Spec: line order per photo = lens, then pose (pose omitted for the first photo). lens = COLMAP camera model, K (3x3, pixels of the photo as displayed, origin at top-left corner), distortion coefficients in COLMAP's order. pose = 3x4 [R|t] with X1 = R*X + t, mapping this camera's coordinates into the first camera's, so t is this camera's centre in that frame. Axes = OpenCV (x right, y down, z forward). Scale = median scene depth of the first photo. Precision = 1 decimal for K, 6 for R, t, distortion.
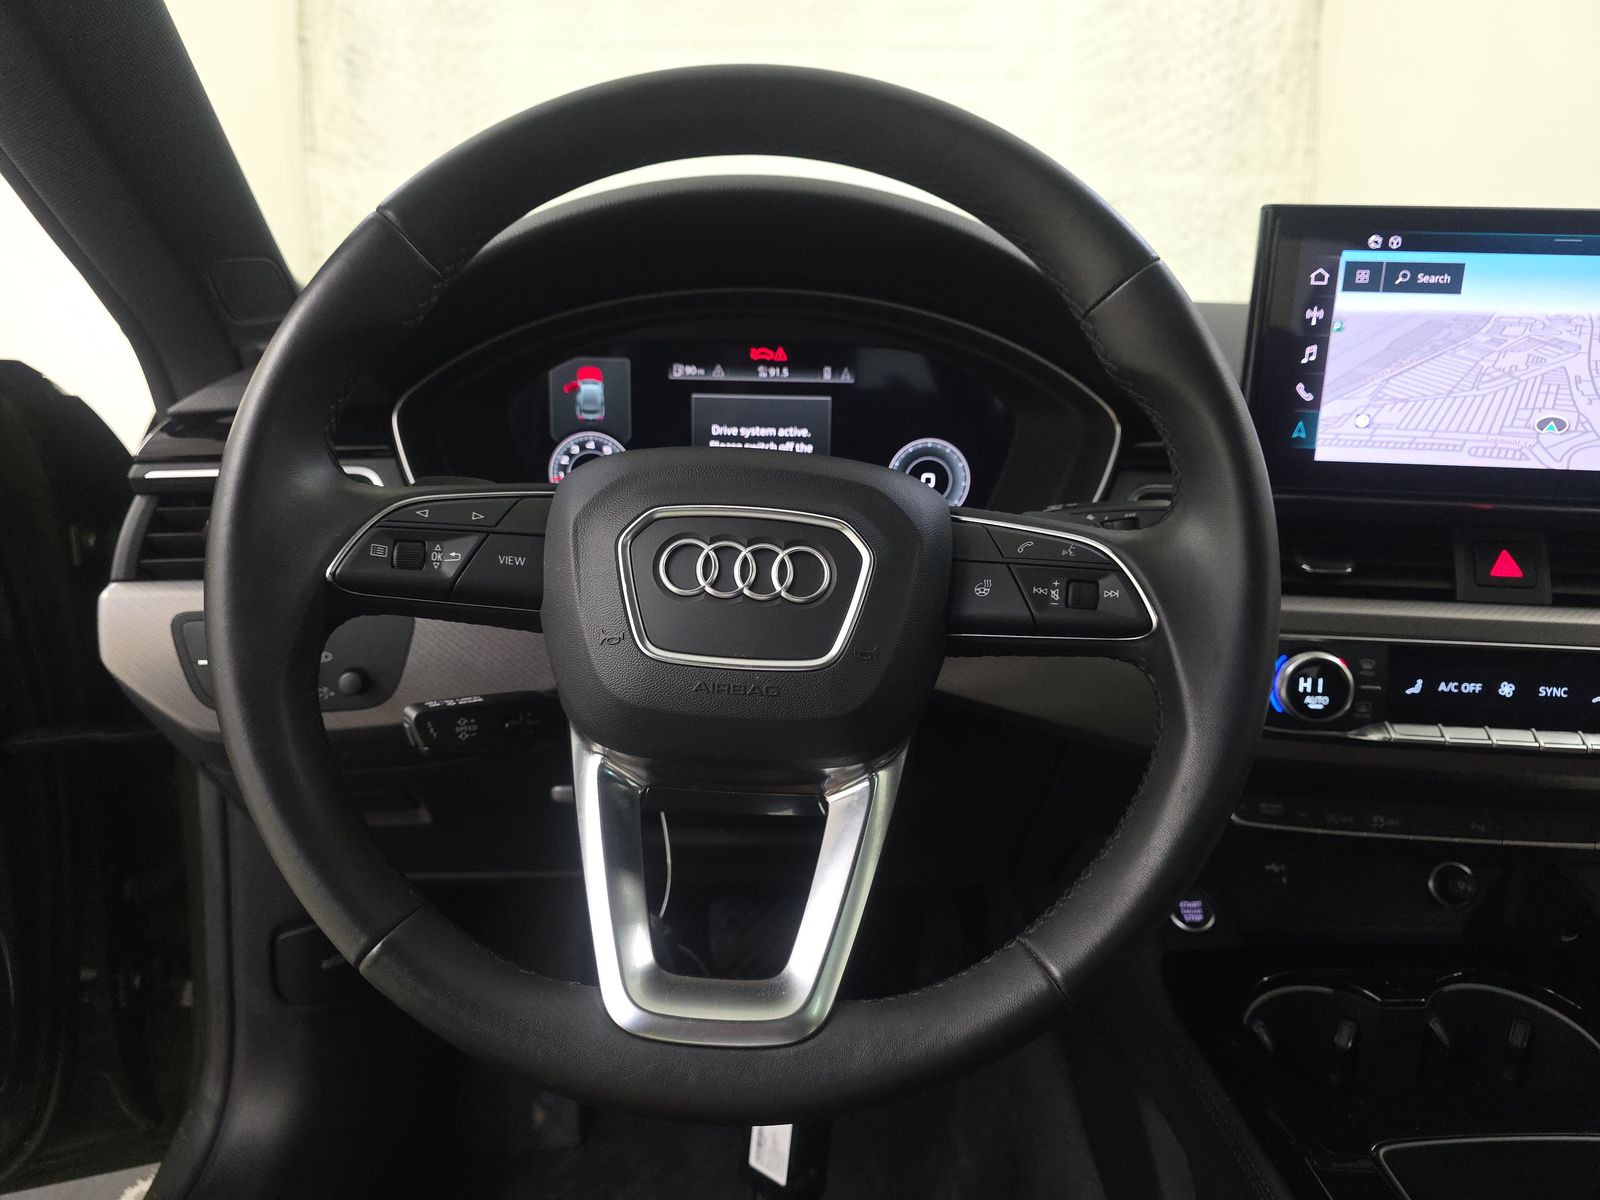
lens RADIAL K [[1061.8, 0, 789.8], [0, 1061.8, 602.1], [0, 0, 1]] dist [0.034018, -0.029398]
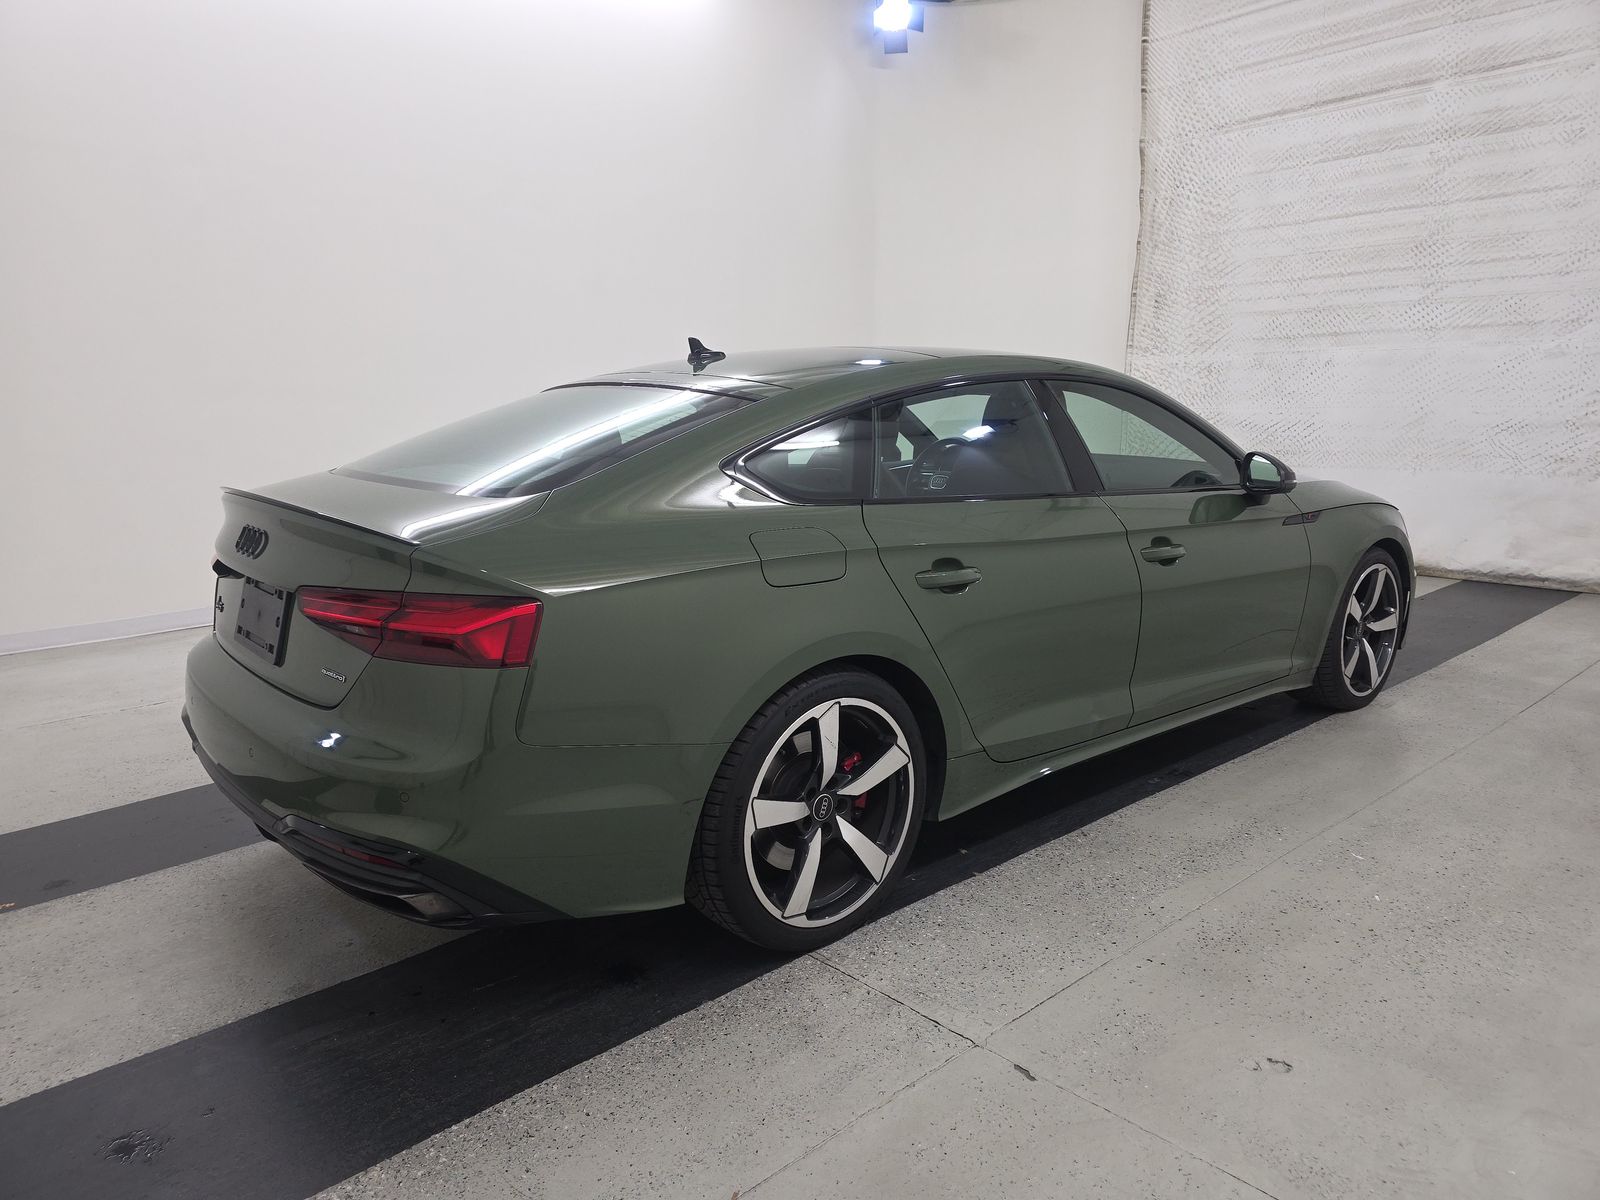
lens RADIAL K [[1061.8, 0, 792.9], [0, 1061.8, 590.3], [0, 0, 1]] dist [0.034018, -0.029398]
pose [[0.642964, 0.125524, -0.755540, 4.098742], [-0.176270, 0.984249, 0.013515, 0.632050], [0.745336, 0.124490, 0.654963, -4.146705]]
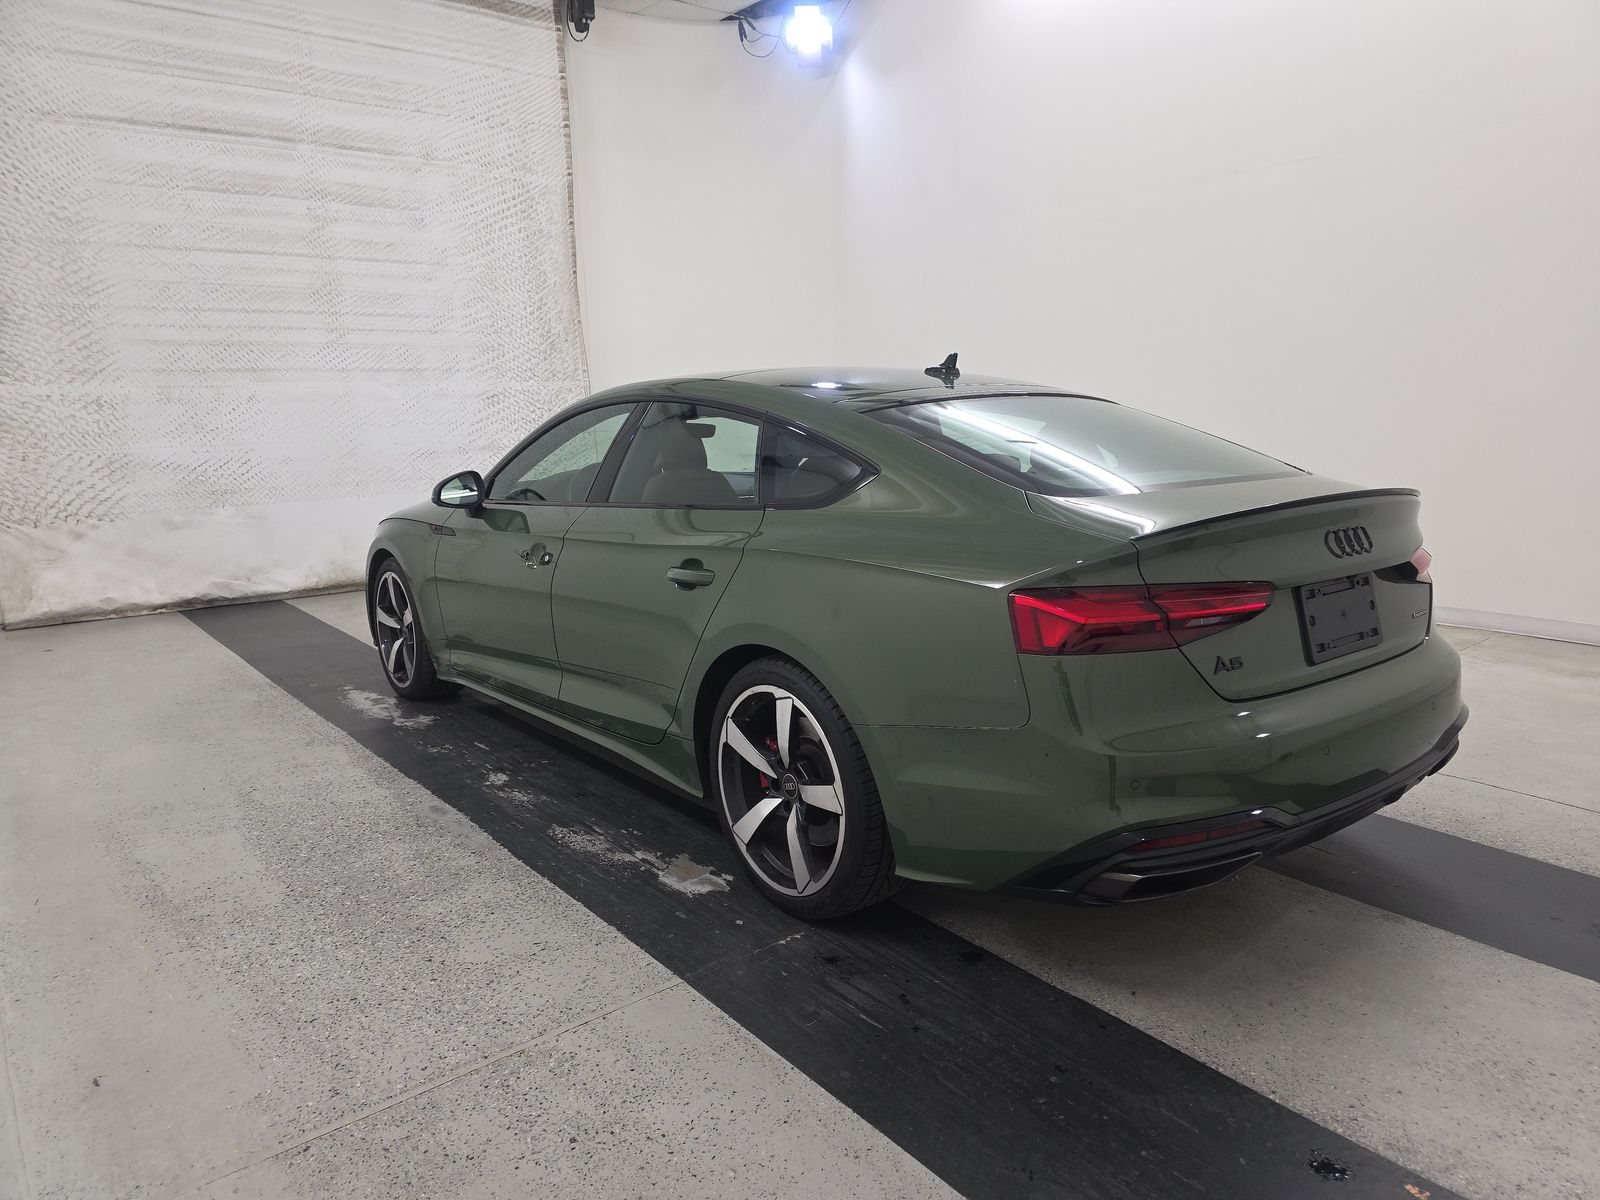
lens RADIAL K [[1061.8, 0, 810.9], [0, 1061.8, 603.8], [0, 0, 1]] dist [0.034018, -0.029398]
pose [[0.792565, -0.133242, 0.595053, -2.594808], [0.178718, 0.983740, -0.017763, 0.761449], [-0.583010, 0.120424, 0.803490, -4.881498]]
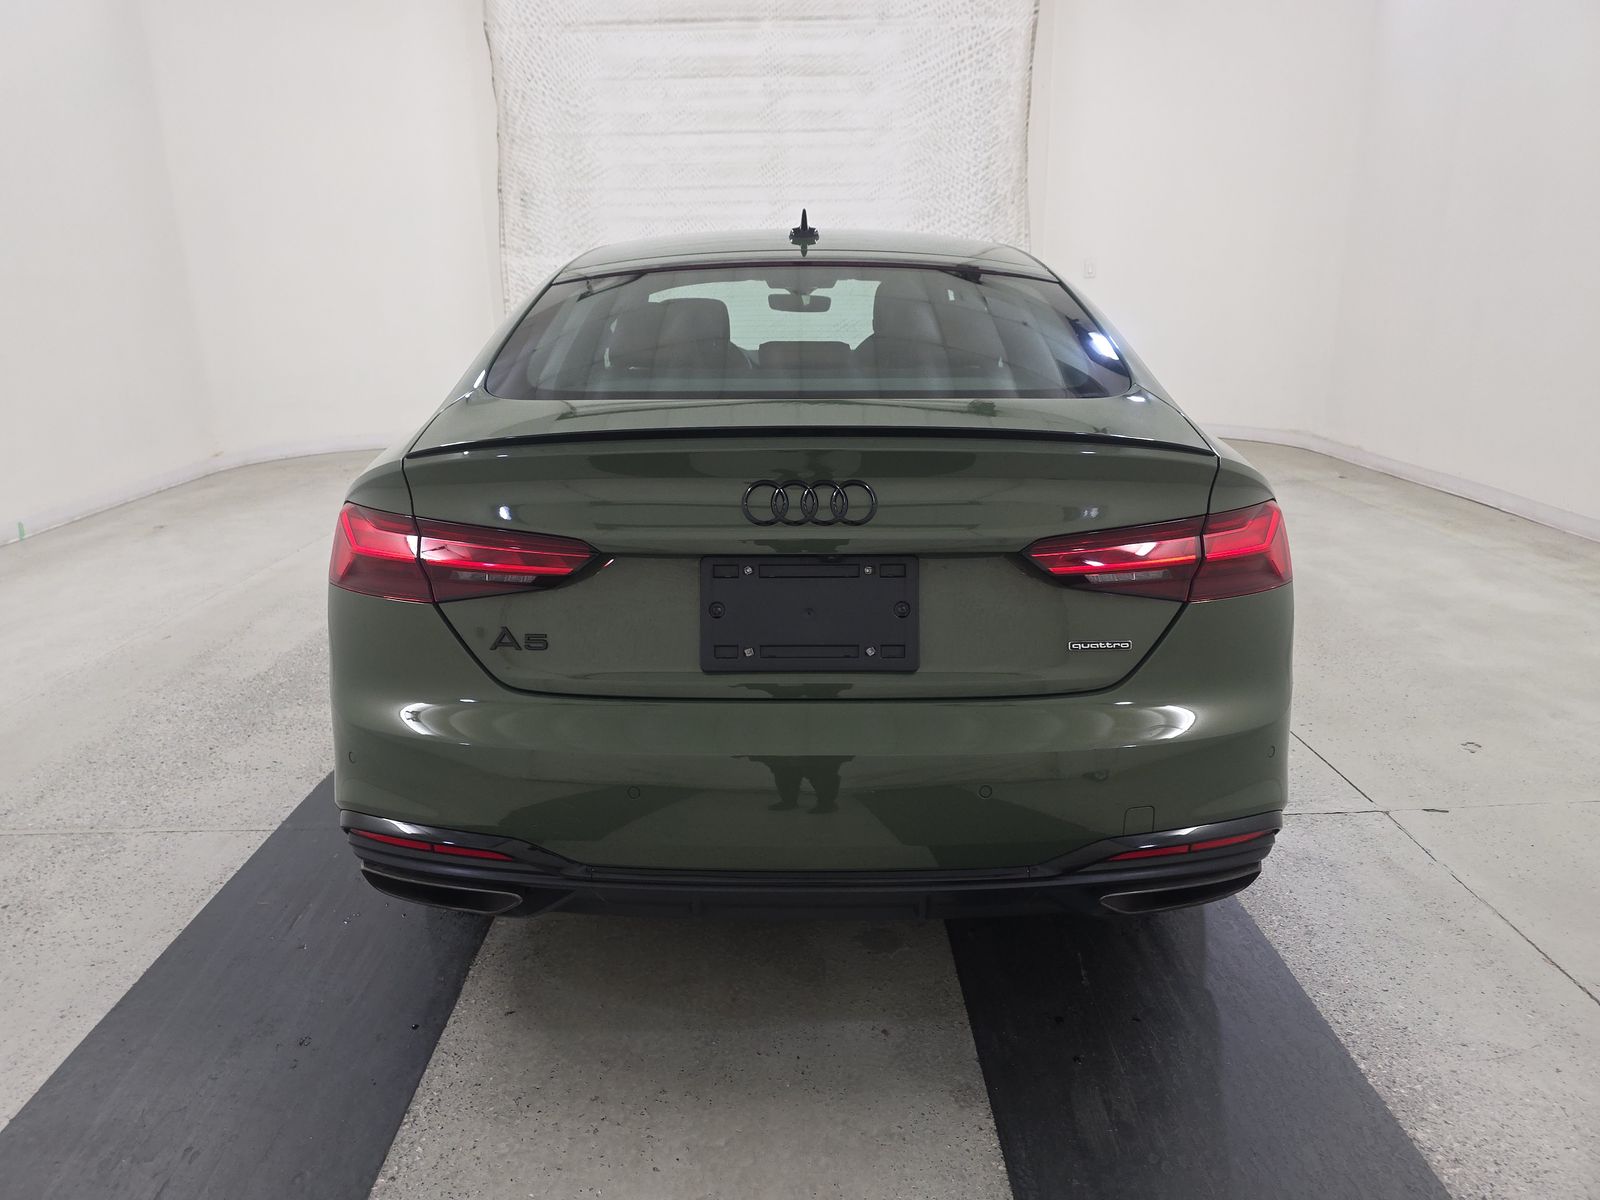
lens RADIAL K [[1061.8, 0, 787.2], [0, 1061.8, 588.6], [0, 0, 1]] dist [0.034018, -0.029398]
pose [[0.999523, -0.011765, -0.028564, 0.640211], [0.012336, 0.999726, 0.019891, 0.935696], [0.028322, -0.020234, 0.999394, -5.314844]]
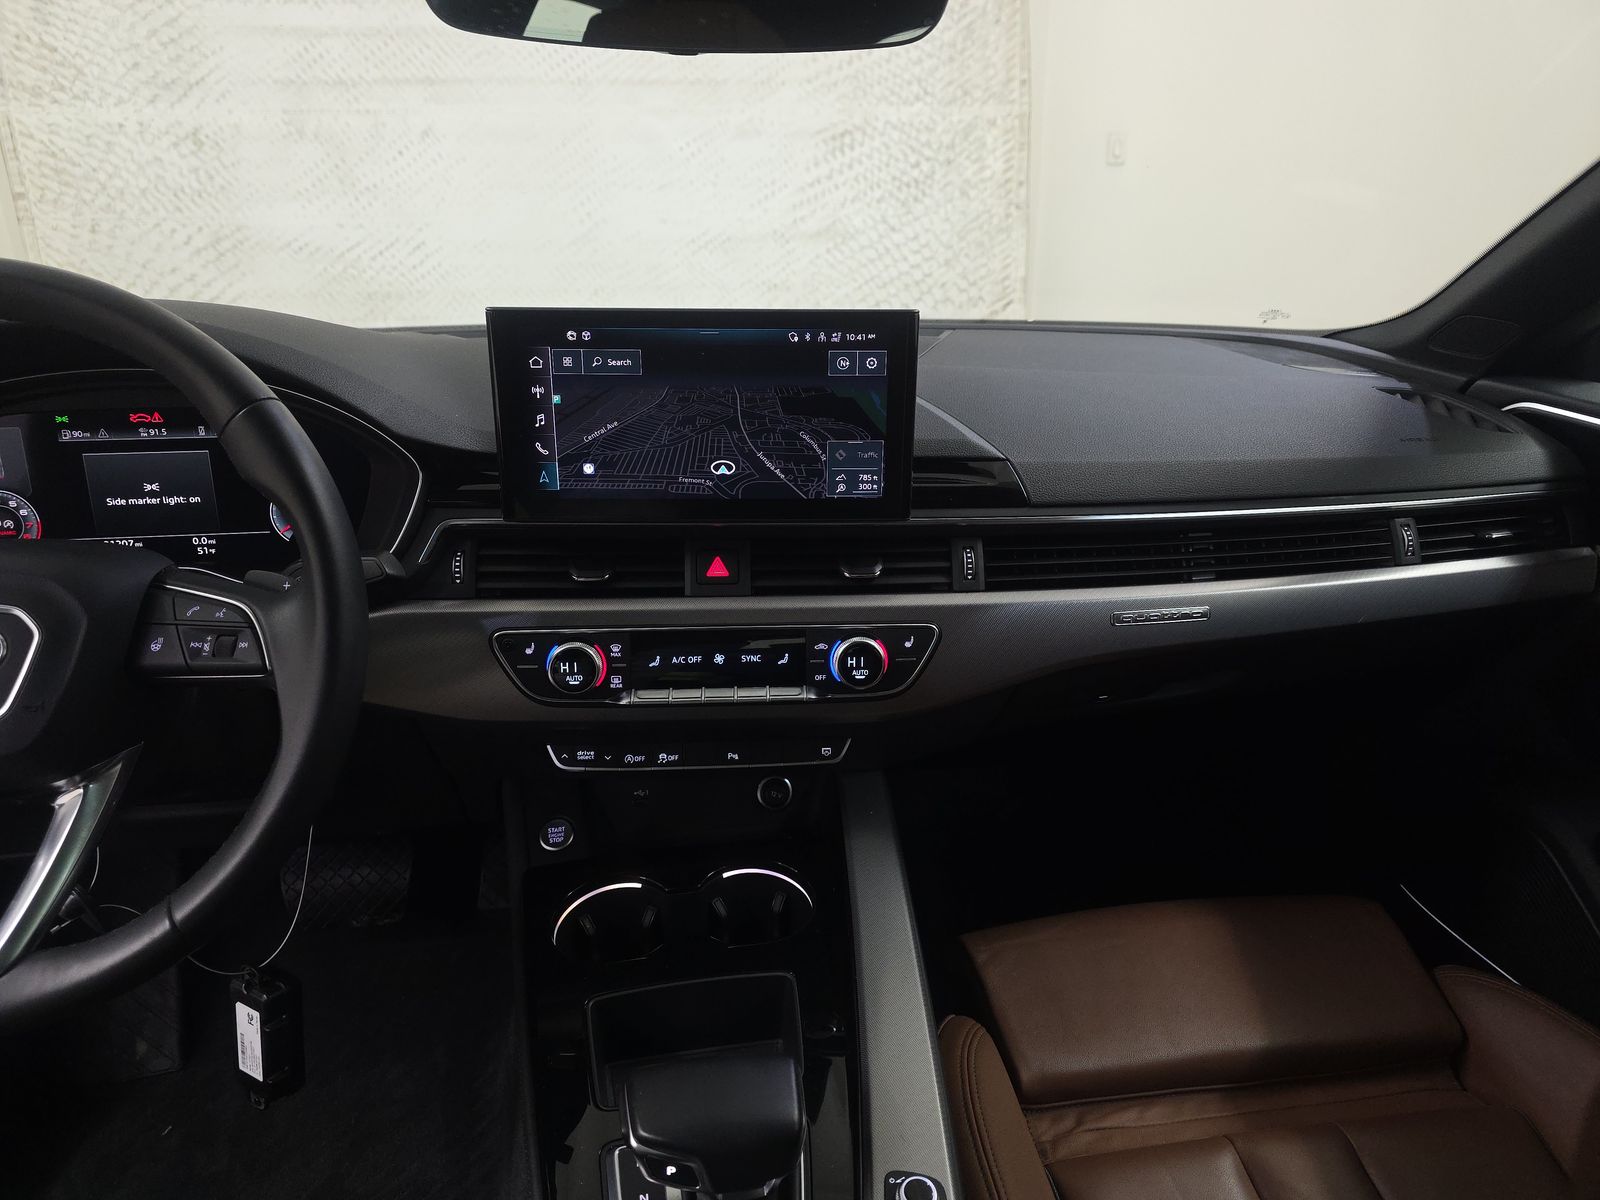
lens RADIAL K [[1061.8, 0, 794.3], [0, 1061.8, 593.3], [0, 0, 1]] dist [0.034018, -0.029398]
pose [[0.989469, -0.063672, 0.129987, 0.529424], [0.053338, 0.995246, 0.081492, -0.095116], [-0.134558, -0.073701, 0.988161, -0.303642]]
